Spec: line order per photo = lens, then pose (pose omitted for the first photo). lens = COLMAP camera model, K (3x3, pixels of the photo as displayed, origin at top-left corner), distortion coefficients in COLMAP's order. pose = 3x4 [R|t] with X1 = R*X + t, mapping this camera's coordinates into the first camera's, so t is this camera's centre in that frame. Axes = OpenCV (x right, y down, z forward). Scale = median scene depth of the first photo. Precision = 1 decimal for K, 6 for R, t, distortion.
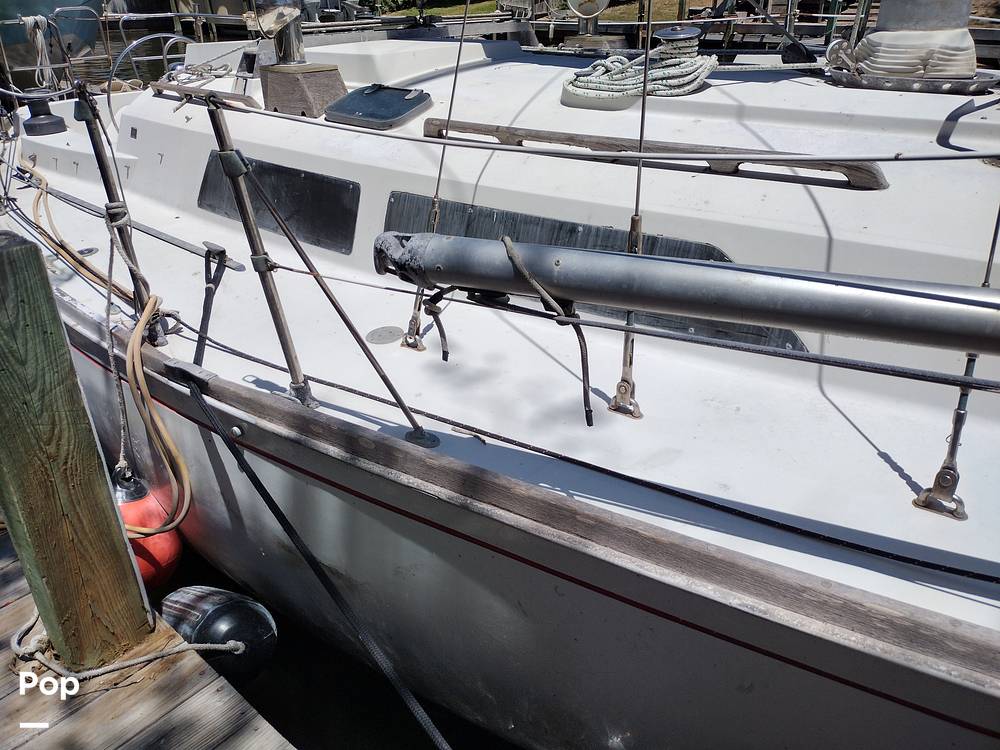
lens RADIAL K [[746.1, 0, 497.8], [0, 746.1, 374.3], [0, 0, 1]] dist [0.071081, -0.100852]
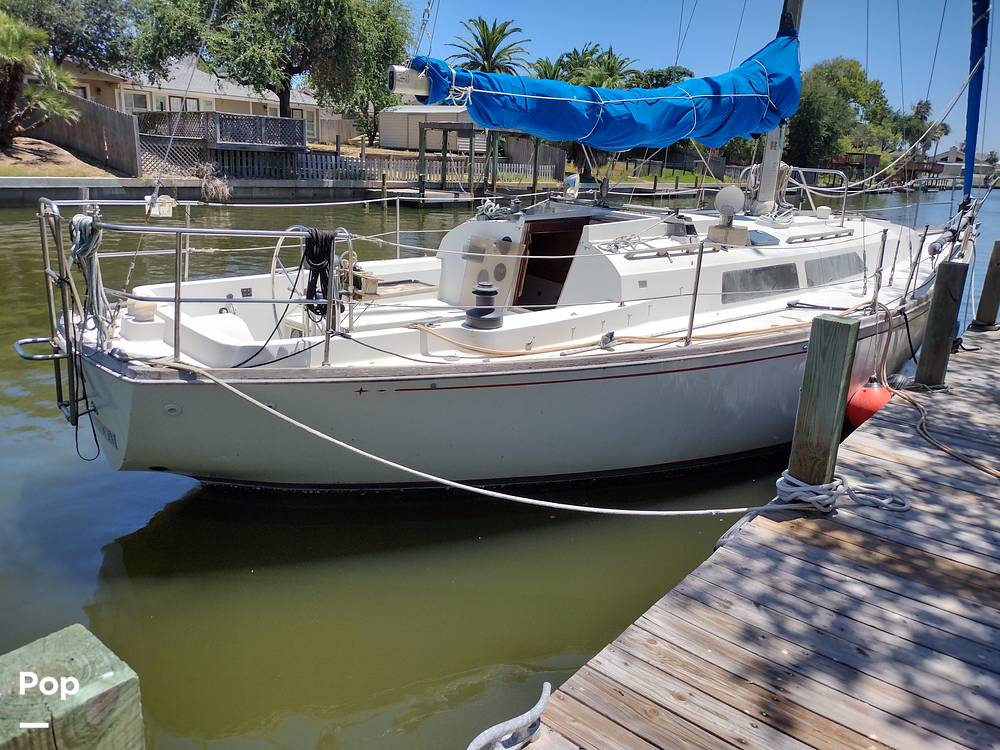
lens RADIAL K [[746.1, 0, 497.8], [0, 746.1, 374.3], [0, 0, 1]] dist [0.071081, -0.100852]
pose [[0.133121, -0.260063, 0.956371, -3.778091], [0.408568, 0.893552, 0.186111, -1.052678], [-0.902968, 0.365968, 0.225204, 1.908709]]
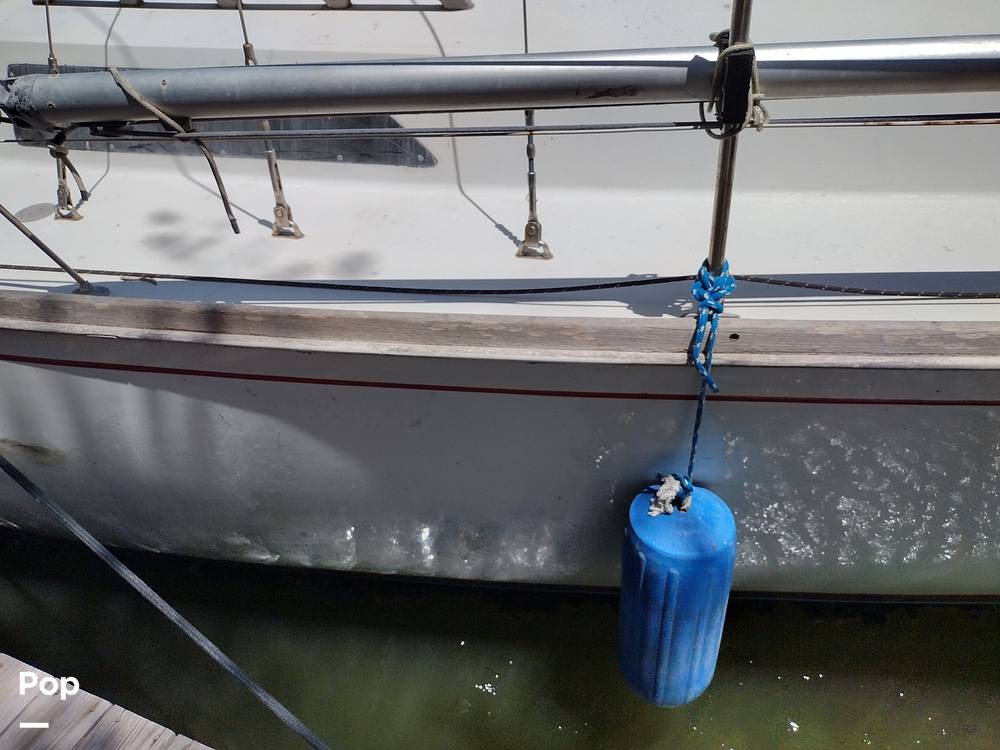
lens RADIAL K [[767.8, 0, 508.6], [0, 767.8, 372.2], [0, 0, 1]] dist [-0.004191, -0.009526]
pose [[0.922321, -0.222939, 0.315631, 0.058428], [0.179438, 0.970483, 0.161136, 0.104711], [-0.342238, -0.091982, 0.935100, -0.158652]]
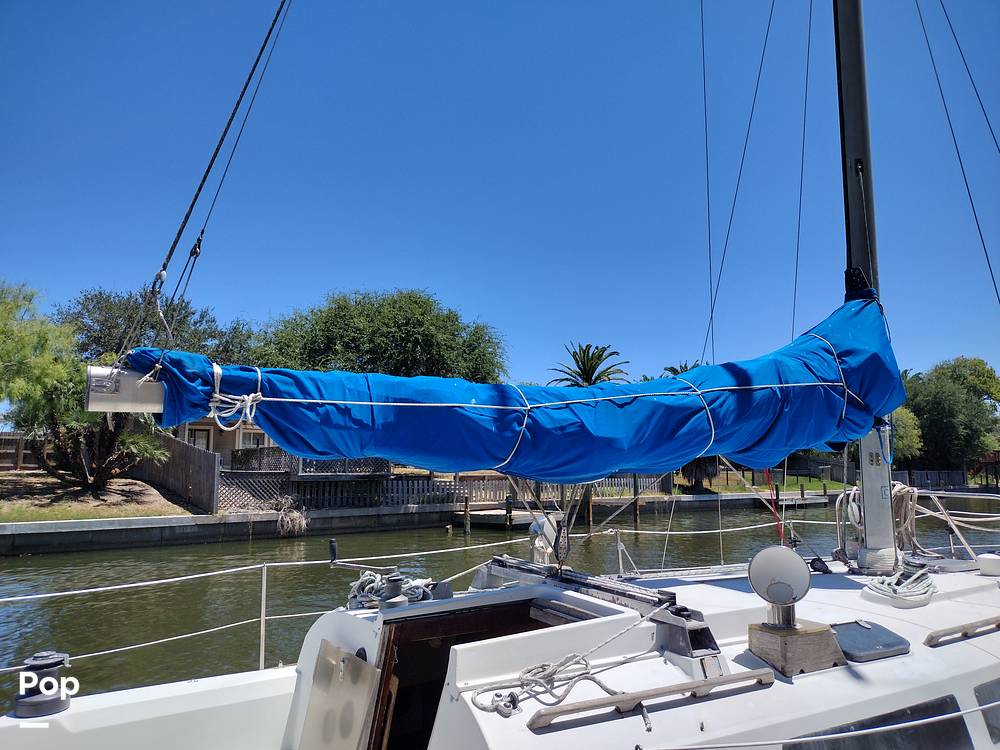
lens RADIAL K [[741.4, 0, 498.8], [0, 741.4, 375.9], [0, 0, 1]] dist [0.070228, -0.107546]
pose [[0.294491, 0.128646, 0.946956, -2.151638], [0.433404, 0.865157, -0.252317, -0.940771], [-0.851725, 0.484719, 0.199025, 1.463340]]
